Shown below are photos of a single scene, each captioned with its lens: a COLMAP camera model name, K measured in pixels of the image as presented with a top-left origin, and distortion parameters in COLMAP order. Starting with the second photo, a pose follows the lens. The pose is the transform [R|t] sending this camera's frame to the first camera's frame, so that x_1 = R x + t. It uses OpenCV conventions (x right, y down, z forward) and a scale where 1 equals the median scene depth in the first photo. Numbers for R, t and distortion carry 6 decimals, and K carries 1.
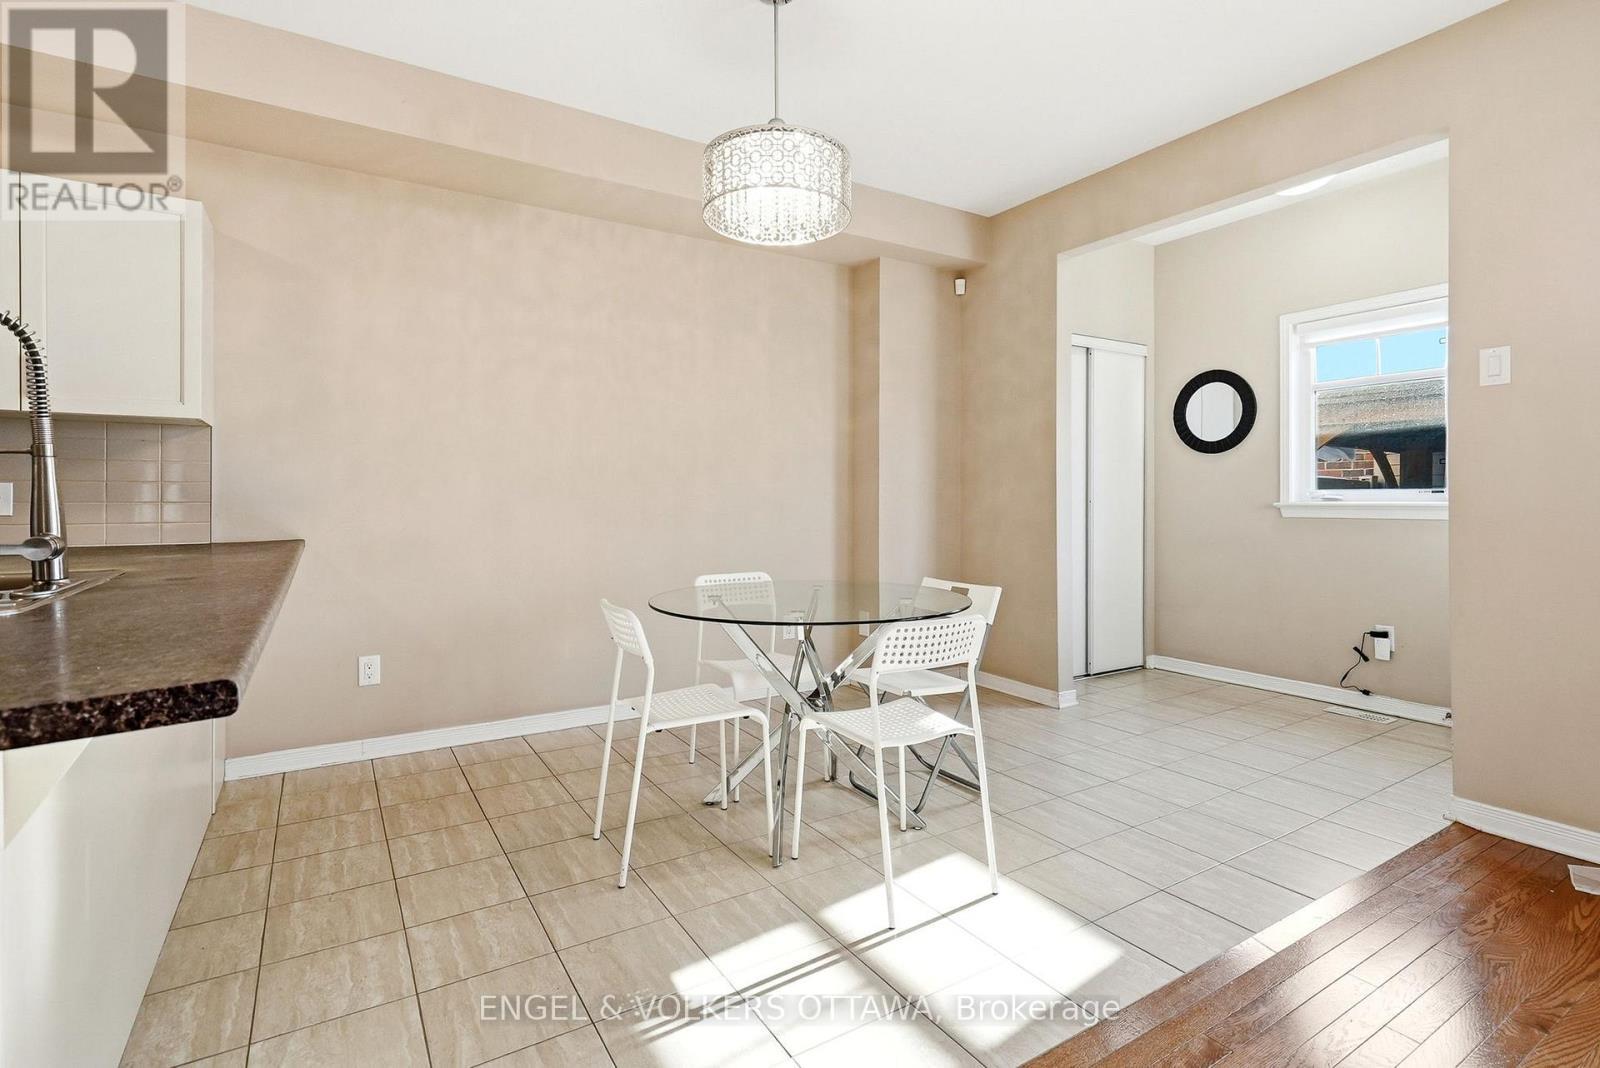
lens RADIAL K [[768.9, 0, 805.3], [0, 768.9, 505.3], [0, 0, 1]] dist [0.005109, 0.000762]
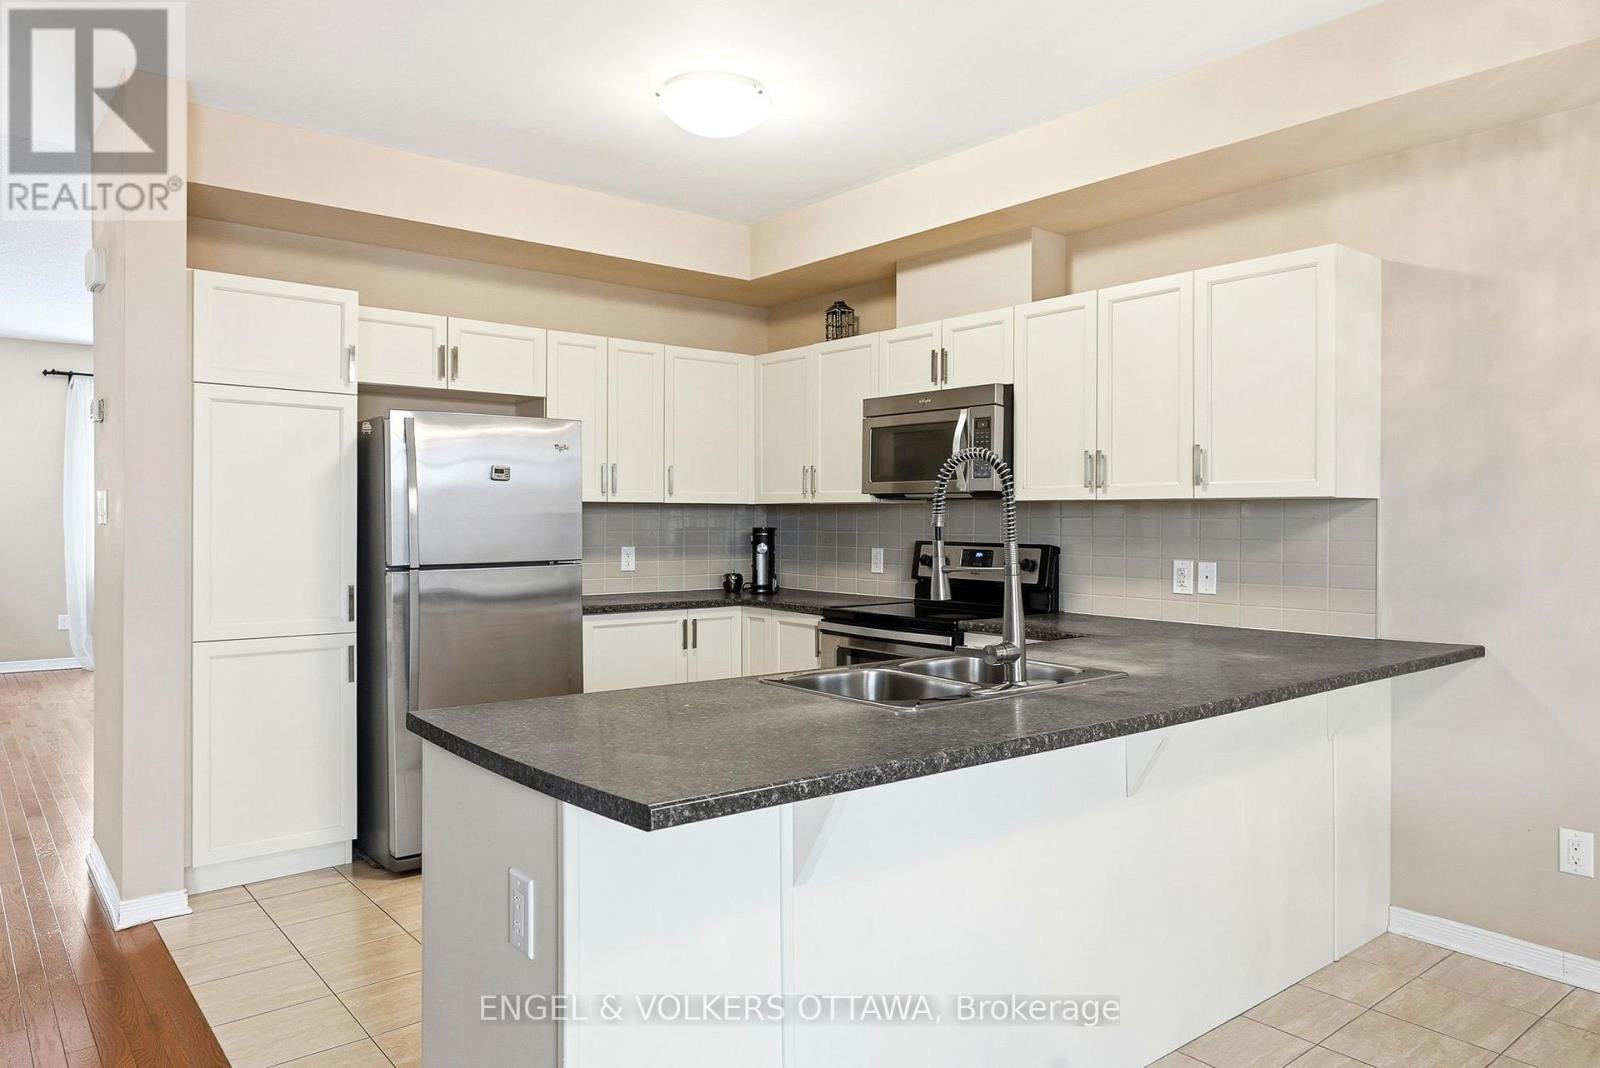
lens RADIAL K [[1058.0, 0, 803.4], [0, 1058.0, 529.3], [0, 0, 1]] dist [-0.001073, -0.000676]
pose [[0.127922, 0.012043, -0.991711, 0.224451], [-0.015901, 0.999823, 0.010091, -0.056955], [0.991657, 0.014478, 0.128091, 0.192888]]
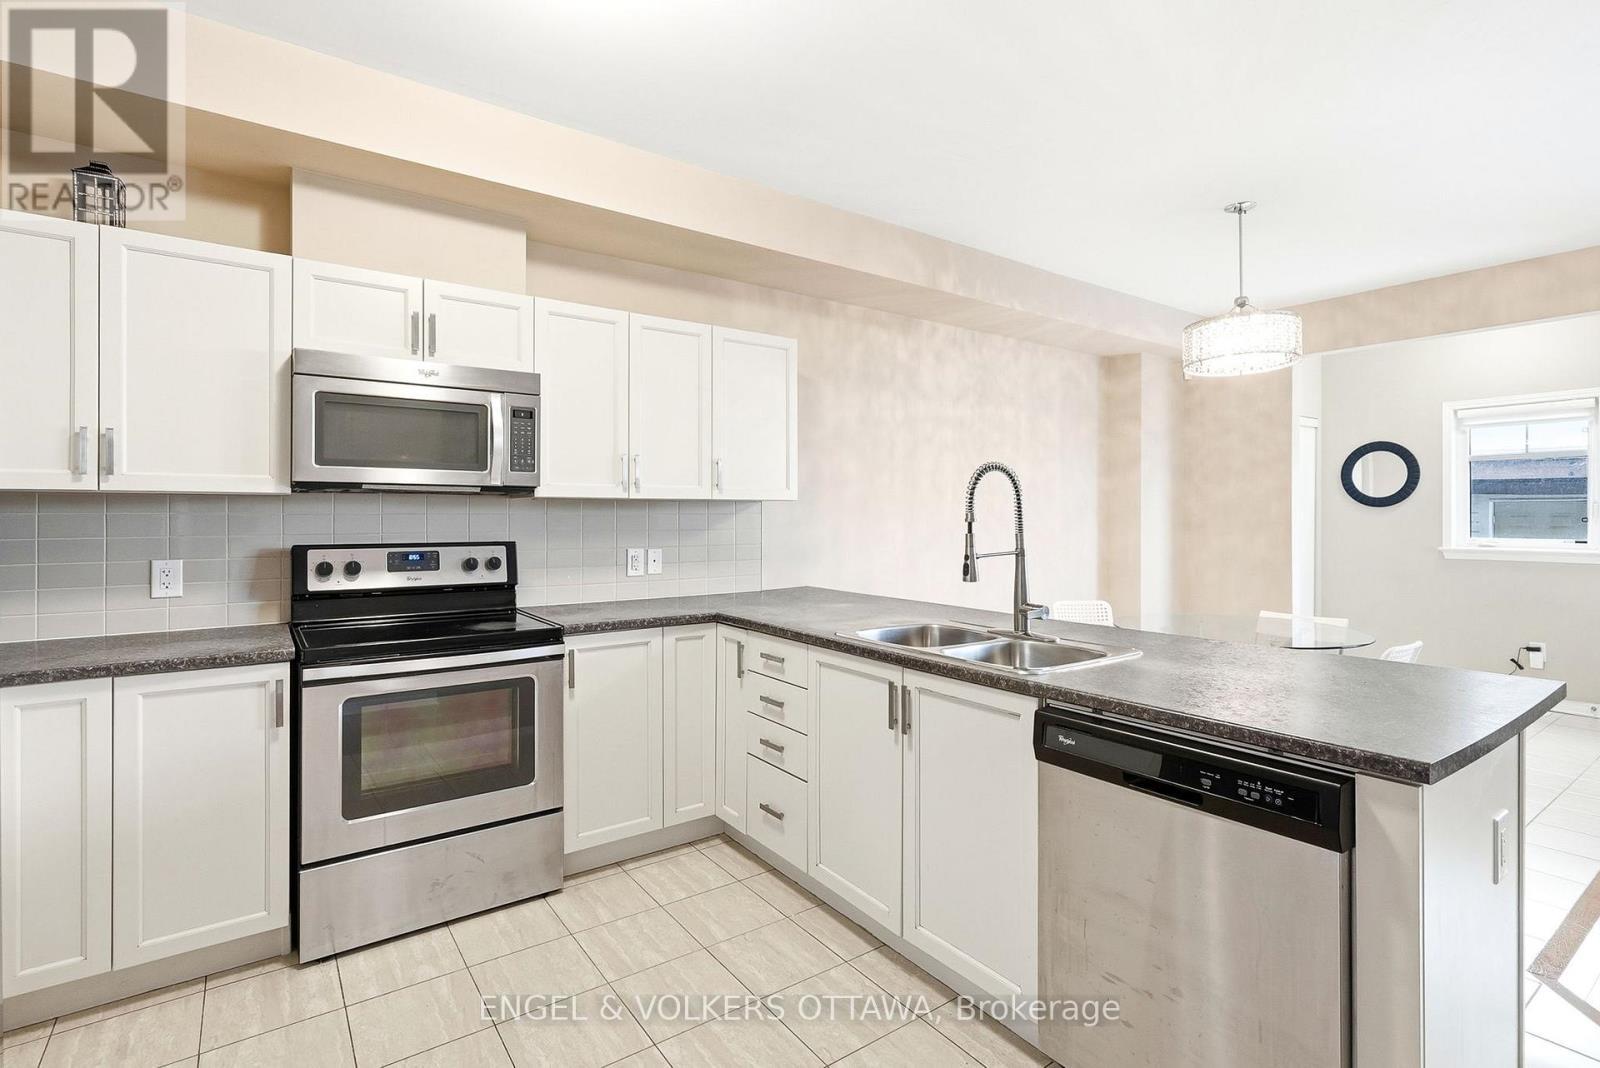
lens RADIAL K [[758.3, 0, 807.1], [0, 758.3, 523.9], [0, 0, 1]] dist [0.001062, 0.000033]
pose [[0.997947, -0.000403, 0.064047, -0.622351], [0.000407, 1.000000, -0.000045, -0.051648], [-0.064047, 0.000071, 0.997947, -0.235458]]
